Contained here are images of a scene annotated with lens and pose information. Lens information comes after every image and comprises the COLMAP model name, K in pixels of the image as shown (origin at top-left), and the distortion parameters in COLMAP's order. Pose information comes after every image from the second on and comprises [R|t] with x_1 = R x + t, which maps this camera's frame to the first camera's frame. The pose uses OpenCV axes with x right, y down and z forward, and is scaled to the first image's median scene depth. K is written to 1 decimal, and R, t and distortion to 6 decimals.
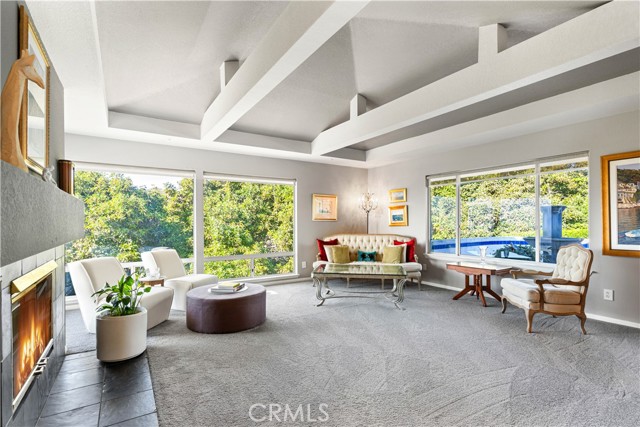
lens RADIAL K [[306.3, 0, 319.9], [0, 306.3, 216.6], [0, 0, 1]] dist [0.002563, -0.001516]
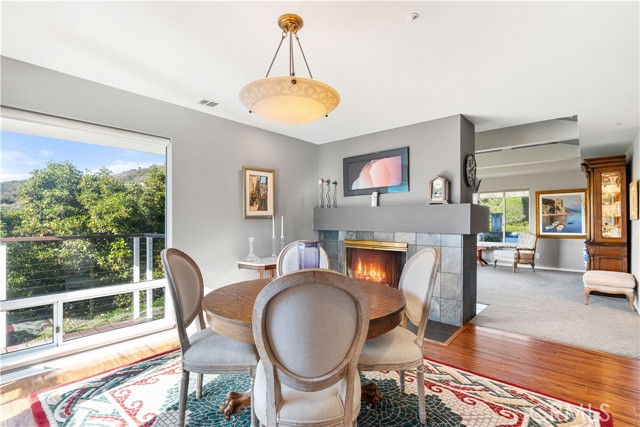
lens RADIAL K [[306.3, 0, 319.2], [0, 306.3, 218.2], [0, 0, 1]] dist [0.002563, -0.001516]
pose [[0.956024, 0.010241, 0.293110, -1.208981], [-0.011717, 0.999926, 0.003277, -0.000845], [-0.293054, -0.006567, 0.956073, -0.635252]]
